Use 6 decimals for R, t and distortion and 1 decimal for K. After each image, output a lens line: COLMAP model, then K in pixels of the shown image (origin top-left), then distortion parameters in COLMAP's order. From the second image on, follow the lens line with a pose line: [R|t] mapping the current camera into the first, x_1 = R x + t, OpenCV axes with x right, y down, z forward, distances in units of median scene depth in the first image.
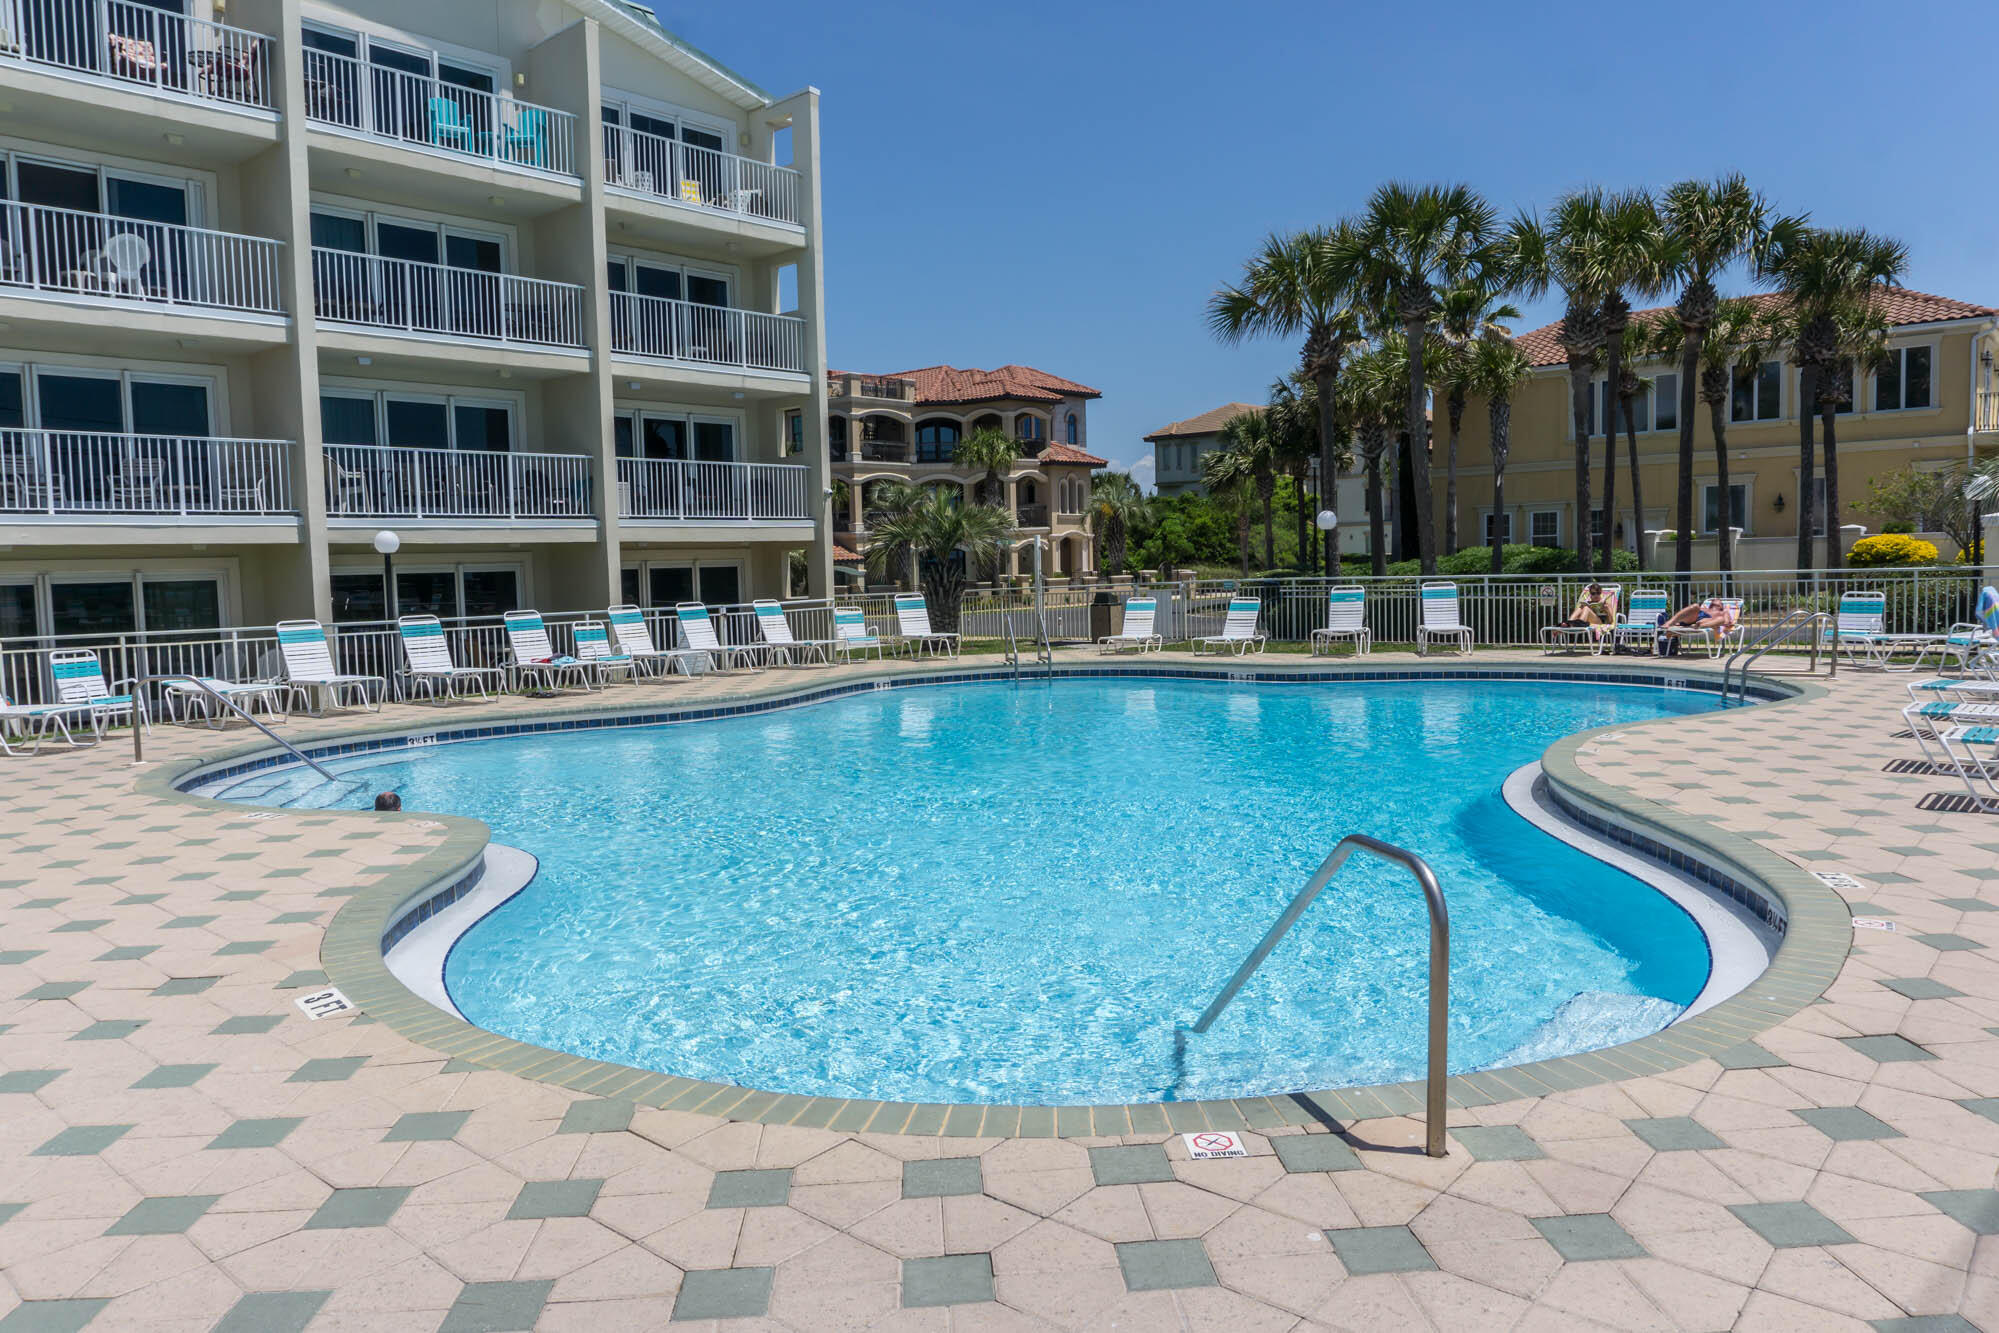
lens RADIAL K [[1346.8, 0, 945.5], [0, 1346.8, 669.3], [0, 0, 1]] dist [-0.022055, -0.005363]
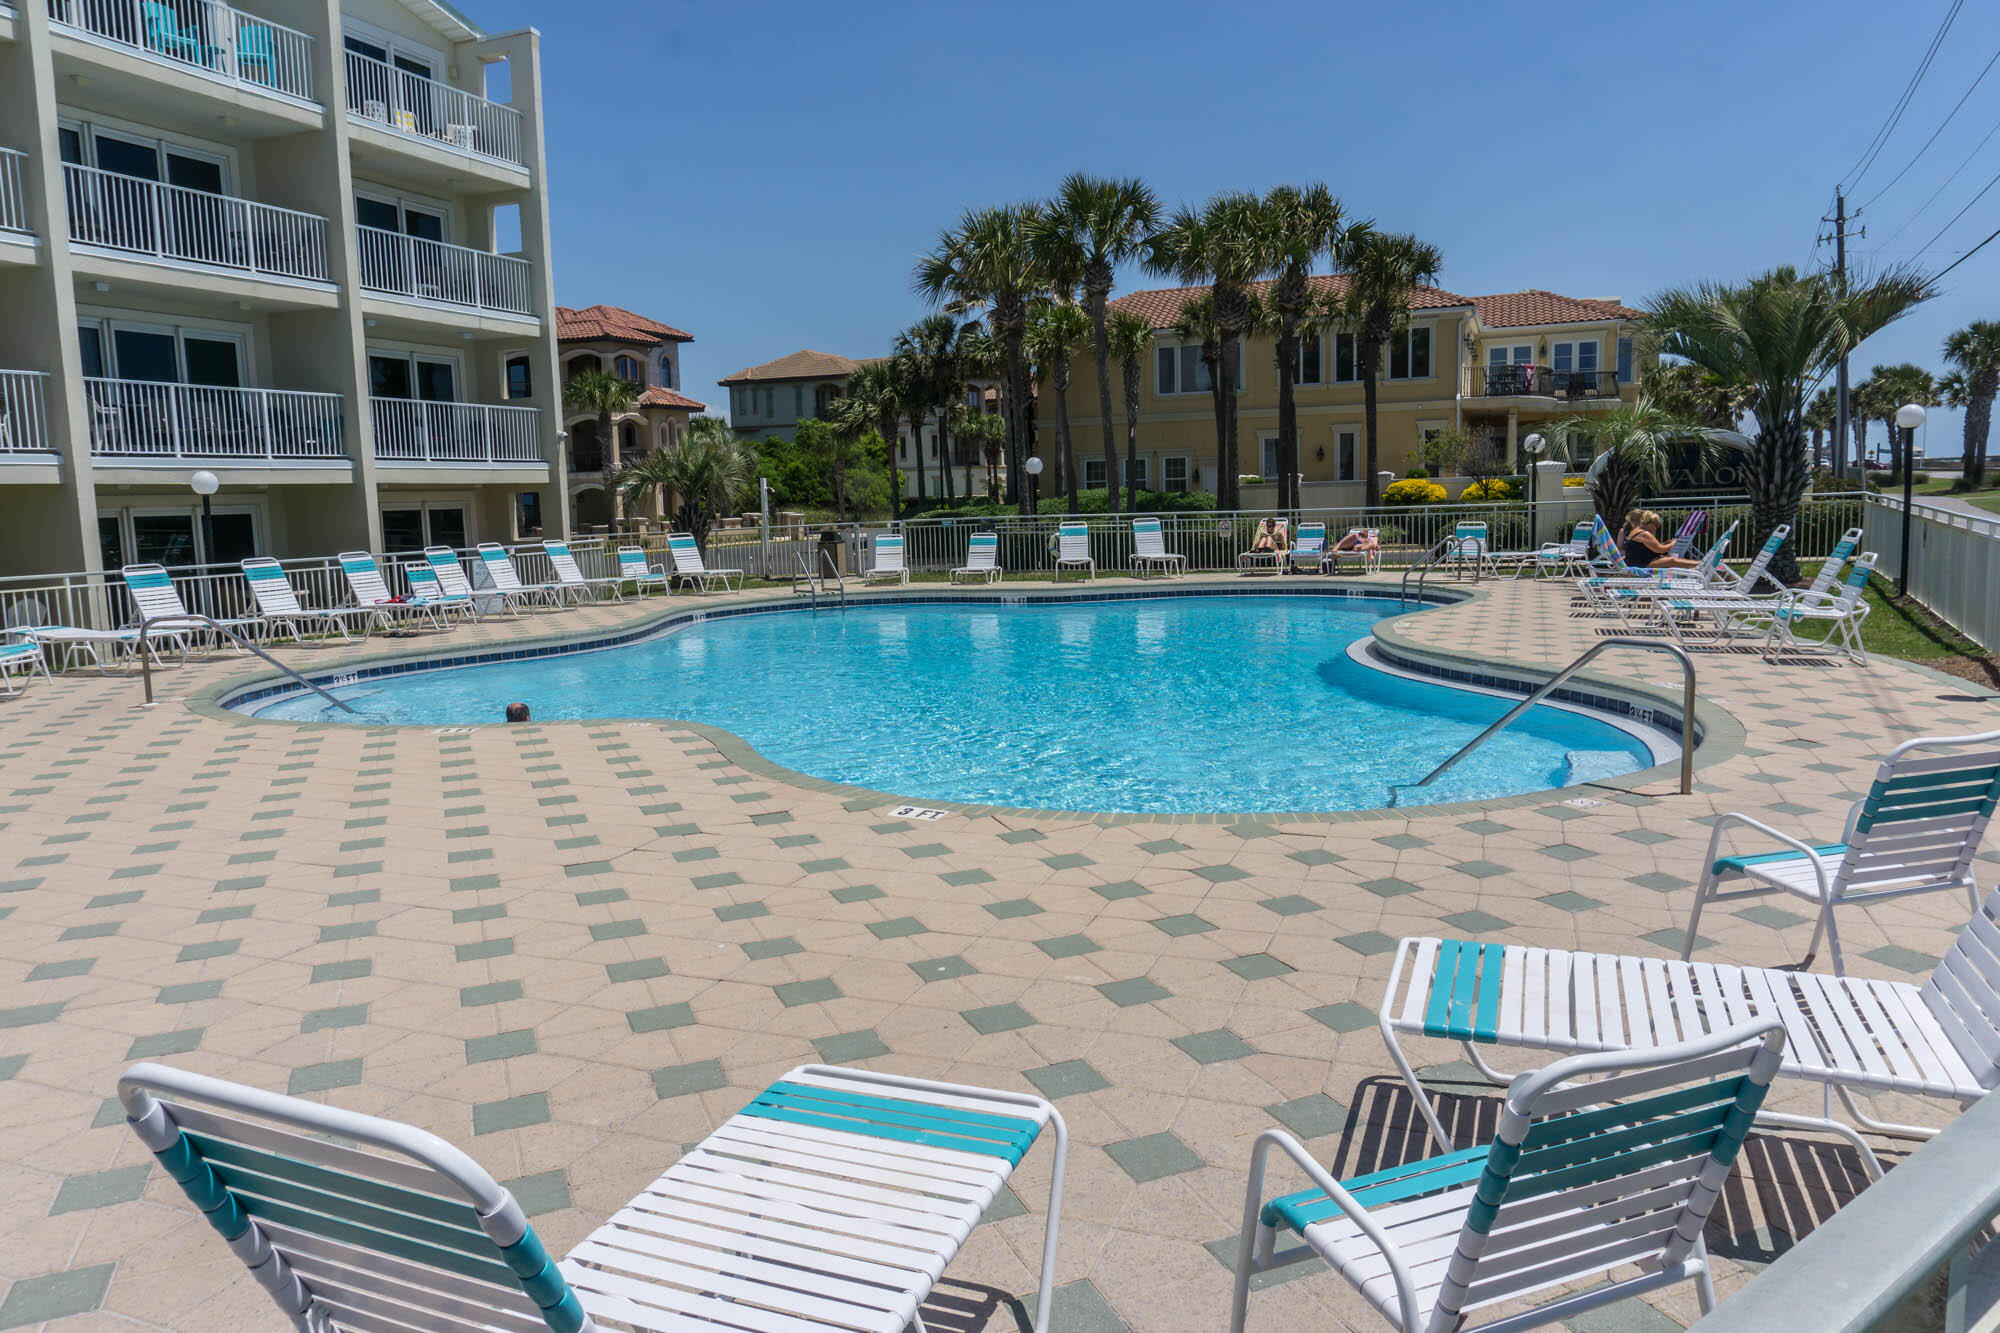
lens RADIAL K [[1347.5, 0, 946.0], [0, 1347.5, 669.3], [0, 0, 1]] dist [-0.022055, -0.005363]
pose [[0.940477, -0.043640, 0.337044, -0.168500], [0.029745, 0.998485, 0.046283, 0.006981], [-0.338553, -0.033503, 0.940351, -0.059142]]
